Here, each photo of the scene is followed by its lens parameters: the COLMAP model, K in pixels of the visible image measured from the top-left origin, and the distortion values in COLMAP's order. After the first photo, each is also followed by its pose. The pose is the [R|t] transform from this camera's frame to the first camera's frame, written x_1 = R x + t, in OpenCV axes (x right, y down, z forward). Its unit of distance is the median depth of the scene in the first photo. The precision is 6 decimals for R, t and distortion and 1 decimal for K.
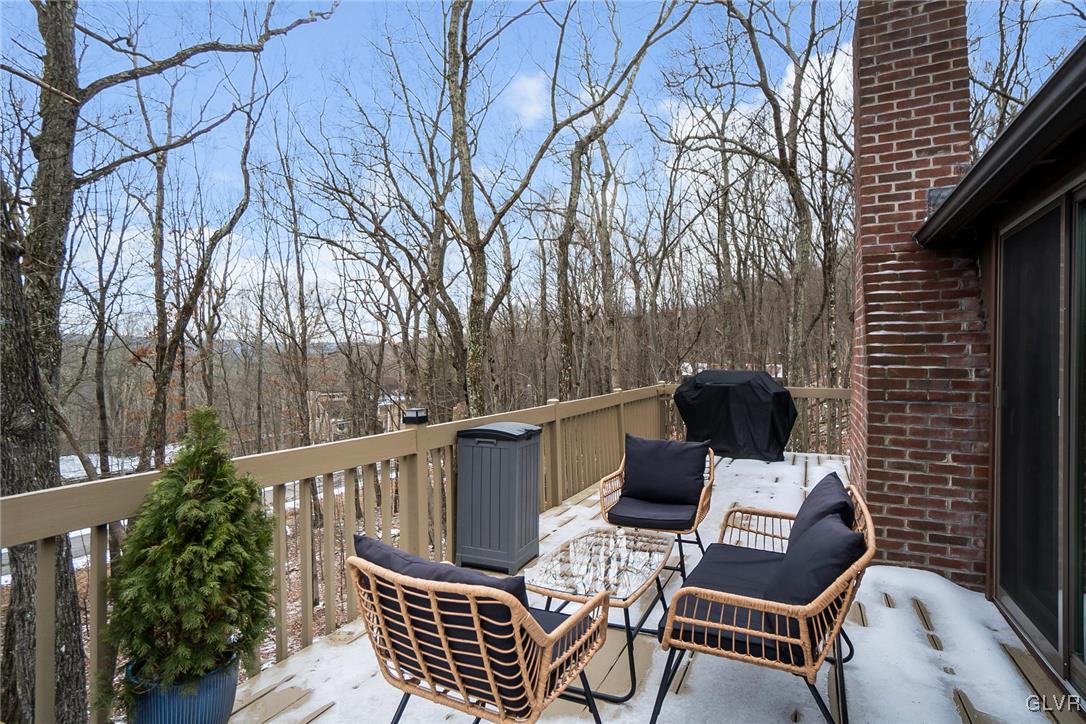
lens RADIAL K [[596.8, 0, 540.2], [0, 596.8, 355.0], [0, 0, 1]] dist [-0.004863, 0.001169]
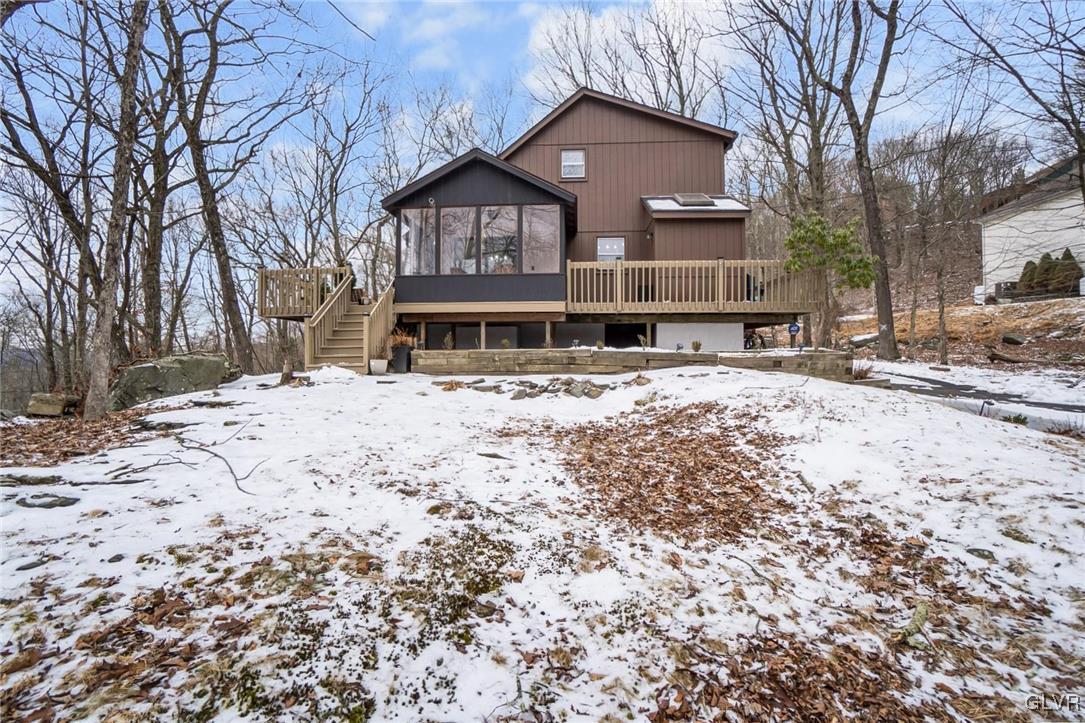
lens RADIAL K [[486.6, 0, 539.9], [0, 486.6, 356.9], [0, 0, 1]] dist [-0.051404, 0.016345]
pose [[0.941689, -0.014620, 0.336165, 0.003139], [0.015234, 0.999884, 0.000809, 0.126124], [-0.336138, 0.004359, 0.941803, -0.654481]]
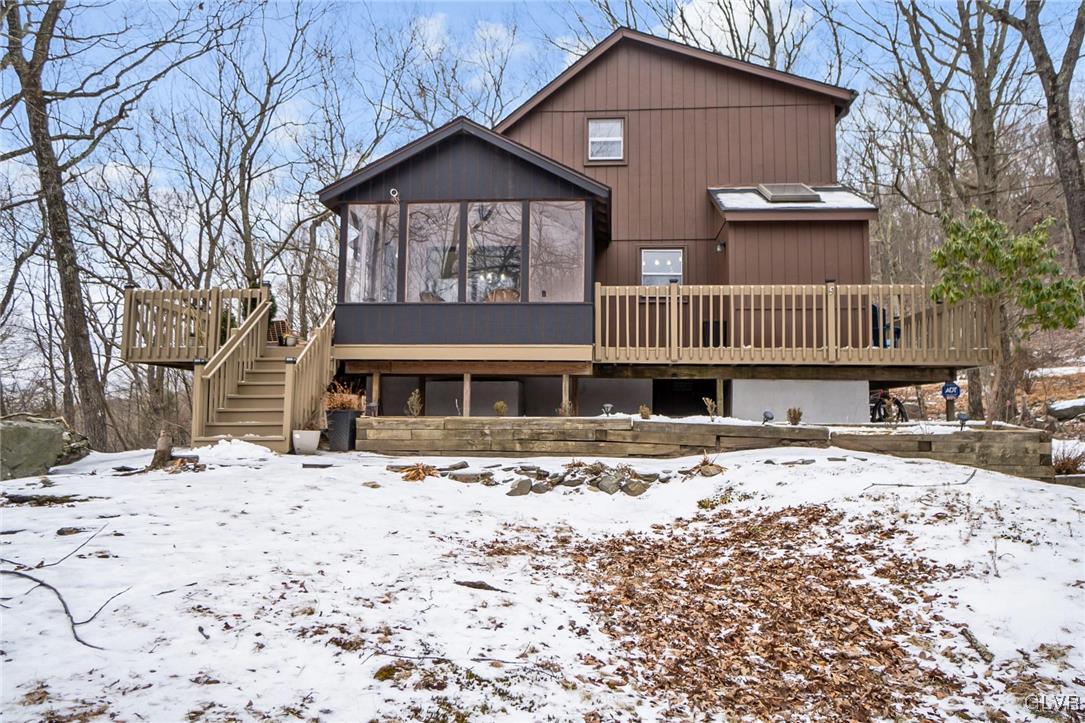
lens RADIAL K [[745.8, 0, 540.2], [0, 745.8, 357.2], [0, 0, 1]] dist [0.025738, 0.010101]
pose [[0.947480, 0.027197, 0.318655, 0.001517], [0.001714, 0.995931, -0.090100, 0.123502], [-0.319809, 0.085914, 0.943579, -0.659773]]
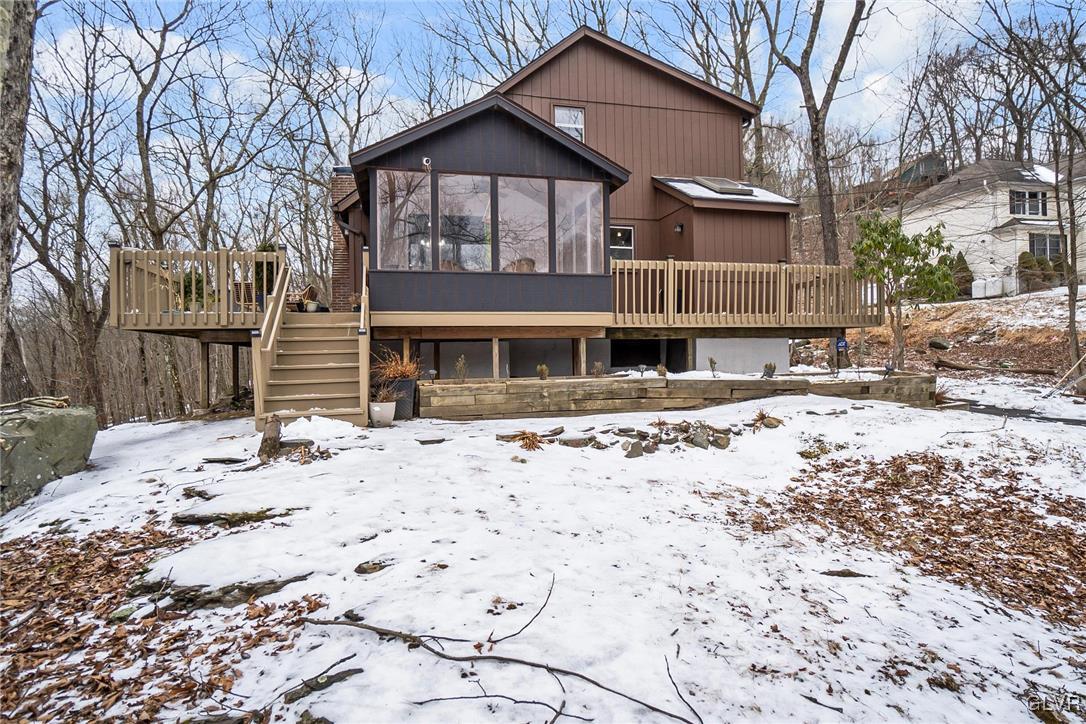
lens RADIAL K [[596.8, 0, 540.2], [0, 596.8, 355.0], [0, 0, 1]] dist [-0.004863, 0.001169]
pose [[0.791318, -0.024581, 0.610911, -0.138679], [0.028503, 0.999588, 0.003300, 0.098222], [-0.610740, 0.014801, 0.791693, -0.517112]]
